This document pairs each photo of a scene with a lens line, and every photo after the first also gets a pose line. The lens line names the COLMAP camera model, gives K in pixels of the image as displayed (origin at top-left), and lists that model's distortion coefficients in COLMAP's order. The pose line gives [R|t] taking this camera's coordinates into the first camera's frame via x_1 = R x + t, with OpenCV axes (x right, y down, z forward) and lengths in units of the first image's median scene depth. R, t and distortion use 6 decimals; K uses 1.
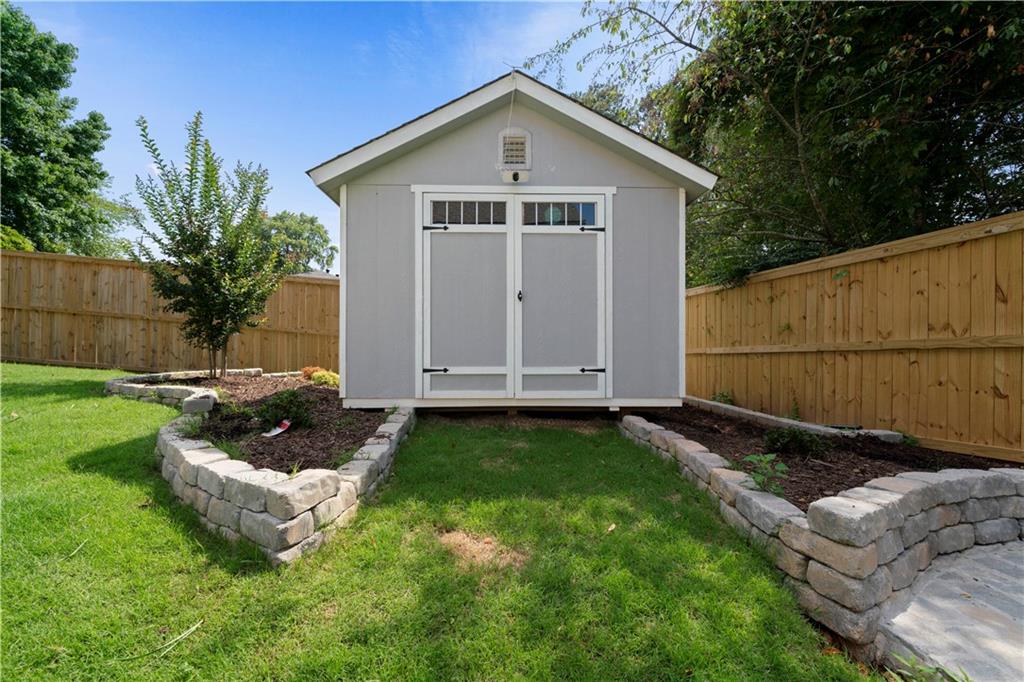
lens RADIAL K [[403.1, 0, 506.6], [0, 403.1, 344.2], [0, 0, 1]] dist [-0.001706, -0.000253]
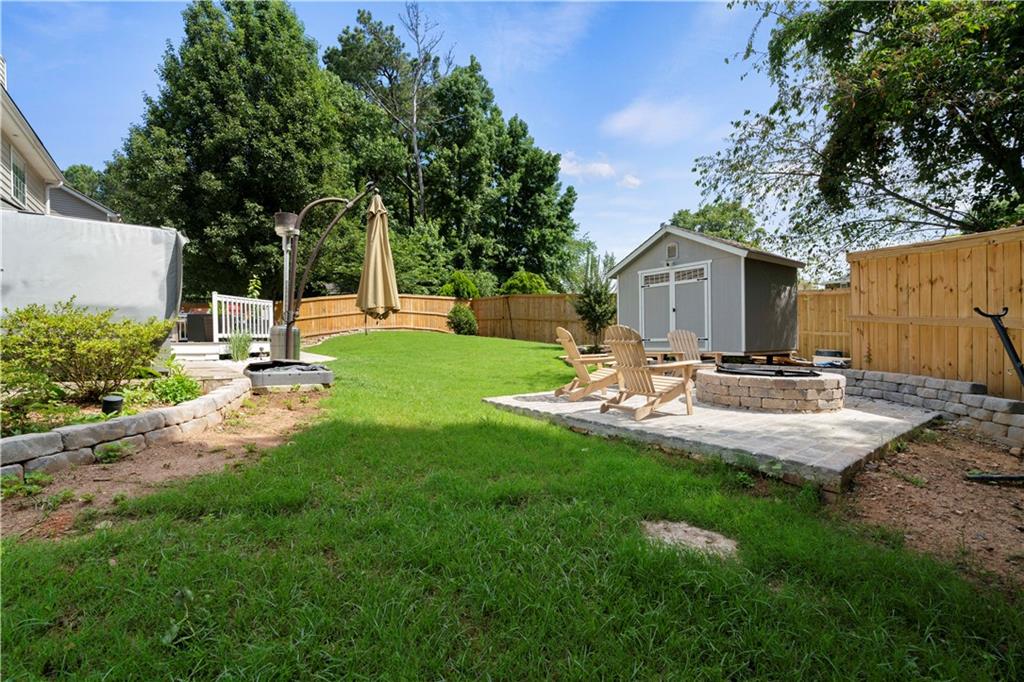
lens RADIAL K [[451.1, 0, 498.6], [0, 451.1, 341.6], [0, 0, 1]] dist [0.002668, 0.000262]
pose [[0.565651, -0.005344, -0.824627, 1.254709], [0.012518, 0.999919, 0.002107, 0.041587], [0.824550, -0.011514, 0.565672, -1.075984]]
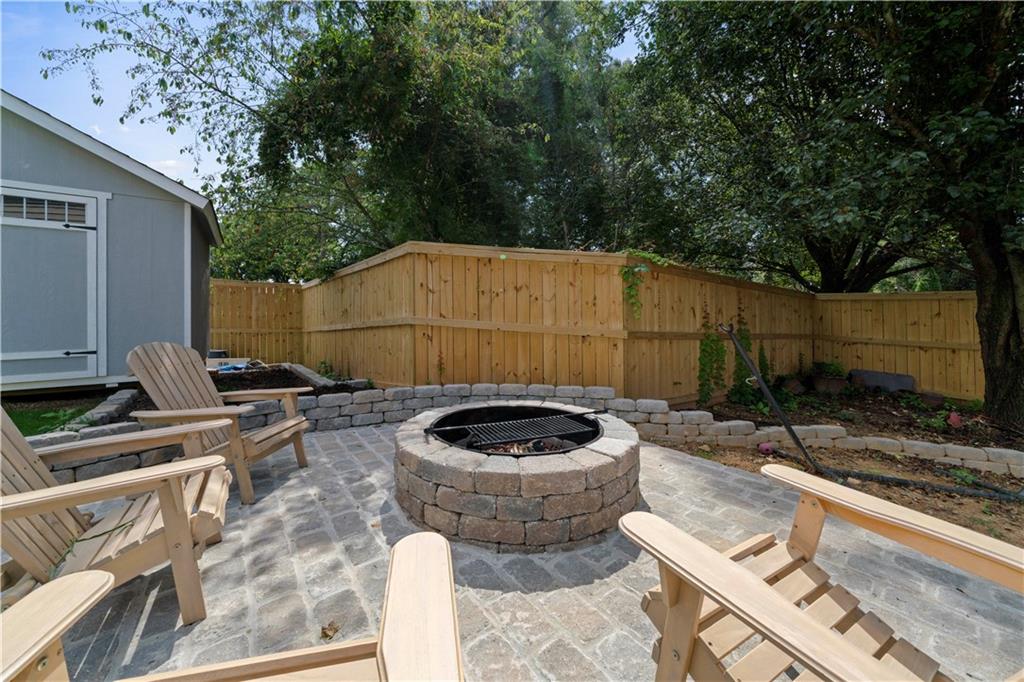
lens RADIAL K [[363.8, 0, 494.3], [0, 363.8, 315.6], [0, 0, 1]] dist [0.000127, 0.000001]
pose [[0.835271, -0.006700, 0.549798, 0.454704], [0.012592, 0.999897, -0.006946, -0.012684], [-0.549695, 0.012724, 0.835269, -0.350766]]
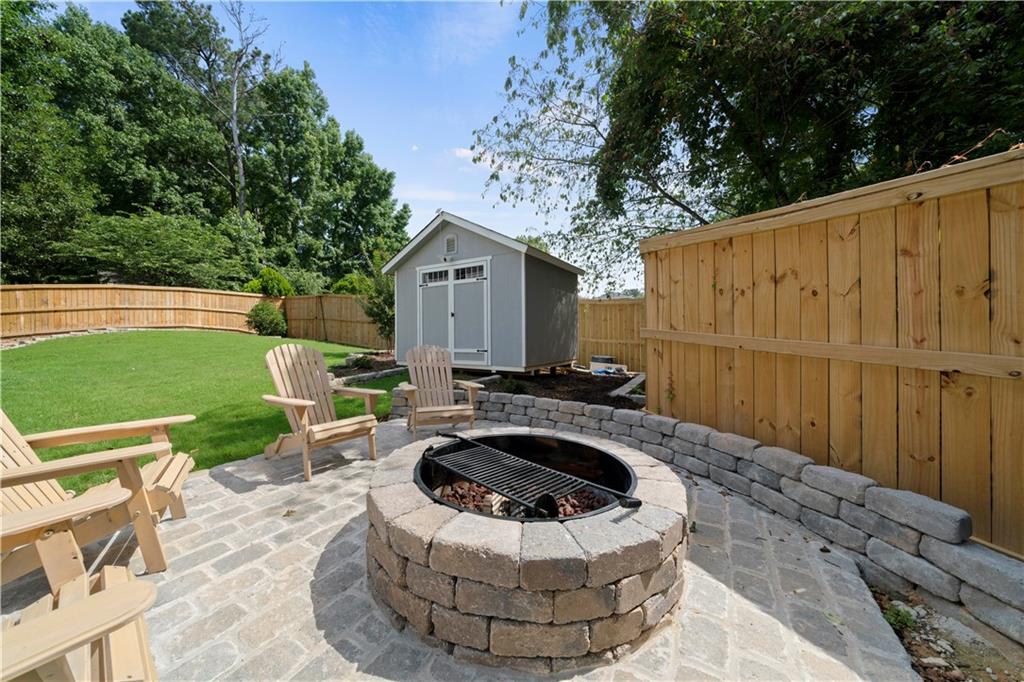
lens RADIAL K [[357.5, 0, 498.0], [0, 357.5, 334.1], [0, 0, 1]] dist [-0.001663, -0.000109]
pose [[0.826419, -0.007742, -0.563003, 0.924292], [0.006231, 0.999970, -0.004605, -0.005993], [0.563021, 0.000298, 0.826442, -0.287478]]
